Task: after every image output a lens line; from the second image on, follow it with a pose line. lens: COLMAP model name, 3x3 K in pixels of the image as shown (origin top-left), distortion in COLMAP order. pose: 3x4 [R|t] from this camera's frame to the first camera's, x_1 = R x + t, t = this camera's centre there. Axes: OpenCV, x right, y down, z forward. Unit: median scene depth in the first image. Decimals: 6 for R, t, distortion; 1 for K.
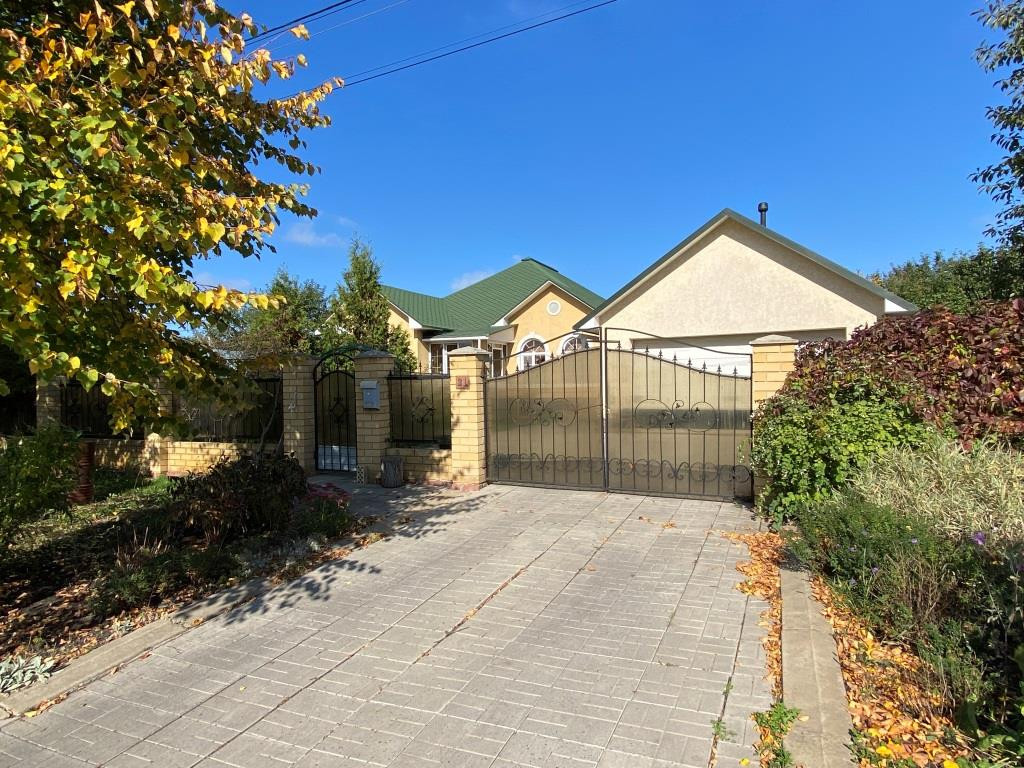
lens RADIAL K [[602.8, 0, 512.0], [0, 602.8, 384.0], [0, 0, 1]] dist [0.000609, 0.000090]
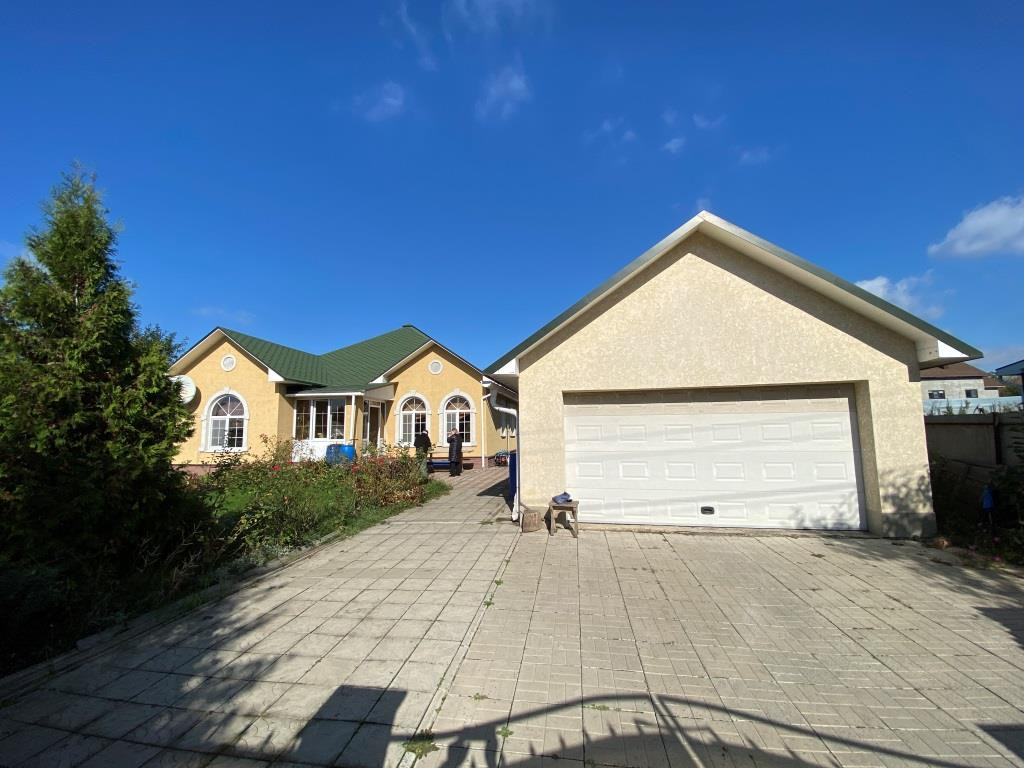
lens RADIAL K [[411.3, 0, 512.0], [0, 411.3, 384.0], [0, 0, 1]] dist [0.000624, -0.000038]
pose [[0.960150, 0.034313, 0.277371, 0.002597], [0.000134, 0.992378, -0.123229, -0.014678], [-0.279486, 0.118355, 0.952827, 0.337724]]
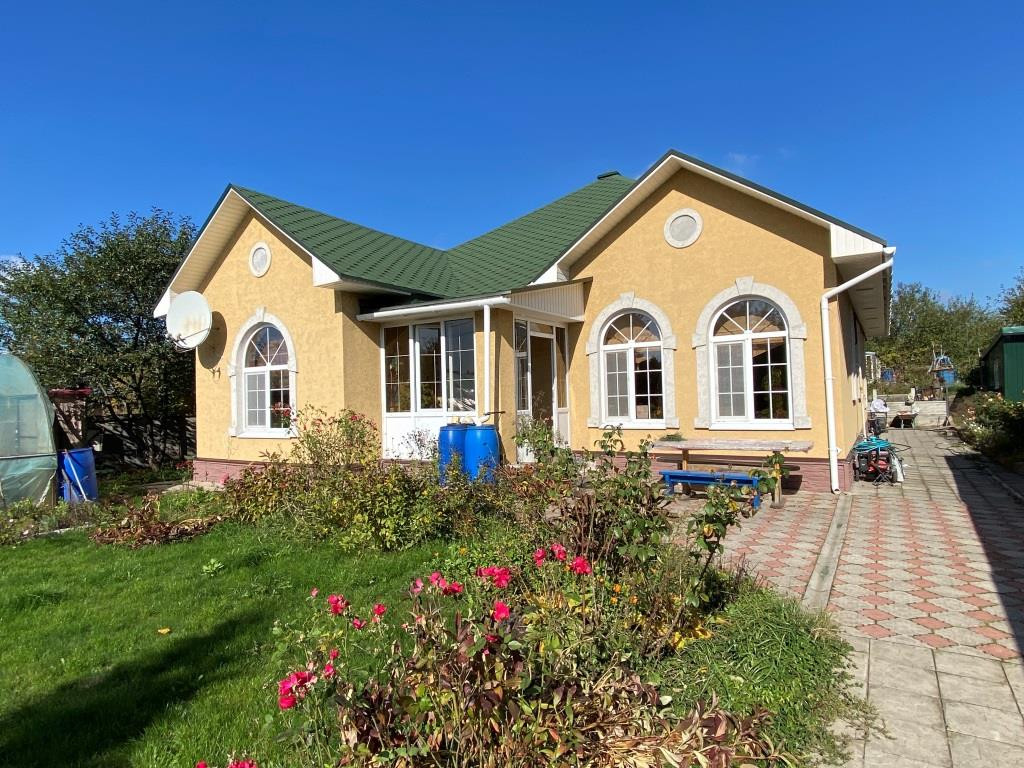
lens RADIAL K [[572.7, 0, 512.0], [0, 572.7, 384.0], [0, 0, 1]] dist [0.058168, -0.000217]
pose [[0.991161, -0.013814, -0.131941, 0.007160], [0.011047, 0.999704, -0.021680, -0.018117], [0.132202, 0.020031, 0.991020, 0.643690]]
